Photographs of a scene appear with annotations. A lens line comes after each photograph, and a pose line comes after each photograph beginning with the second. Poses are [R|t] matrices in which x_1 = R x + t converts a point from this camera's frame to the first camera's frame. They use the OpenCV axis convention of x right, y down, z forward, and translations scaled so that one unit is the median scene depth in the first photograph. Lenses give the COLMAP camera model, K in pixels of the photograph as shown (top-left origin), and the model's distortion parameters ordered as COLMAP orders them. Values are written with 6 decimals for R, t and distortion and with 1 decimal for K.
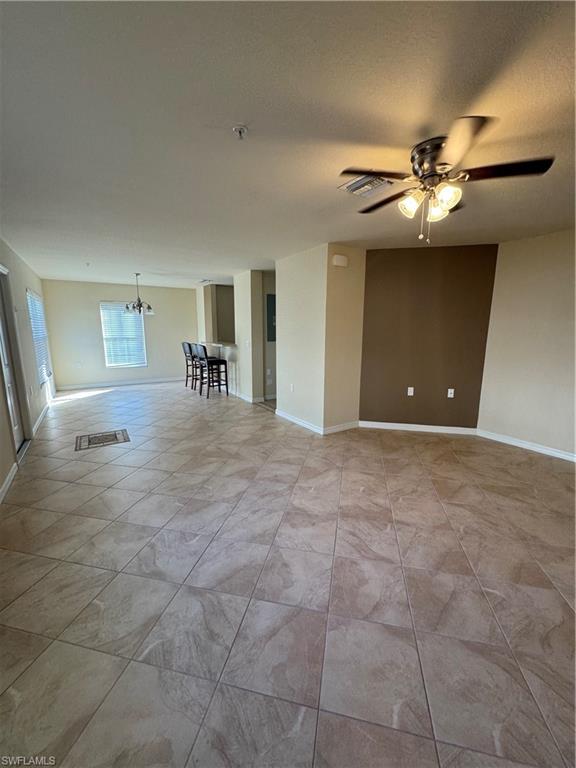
lens RADIAL K [[306.5, 0, 288.6], [0, 306.5, 383.6], [0, 0, 1]] dist [-0.009051, 0.000352]
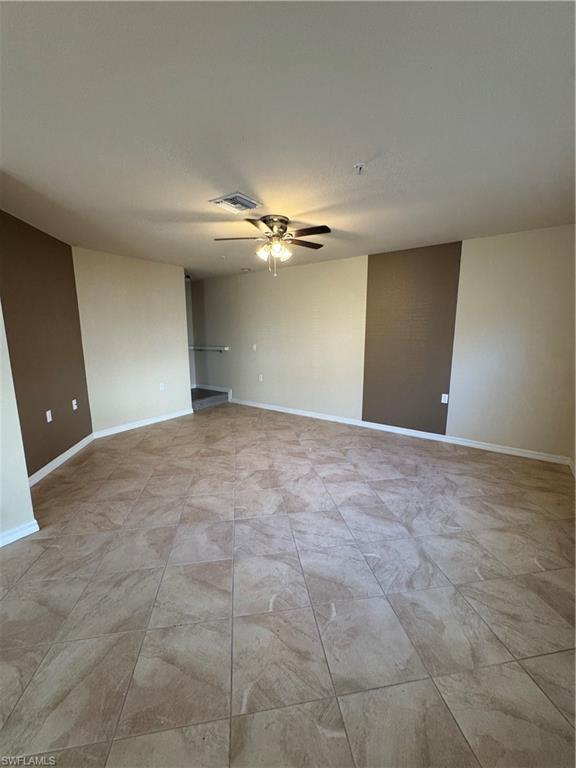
lens RADIAL K [[306.5, 0, 289.2], [0, 306.5, 383.2], [0, 0, 1]] dist [-0.009051, 0.000352]
pose [[-0.368989, -0.158177, 0.915875, -0.881559], [0.170205, 0.957248, 0.233895, -0.226955], [-0.913716, 0.242191, -0.326292, 1.260860]]
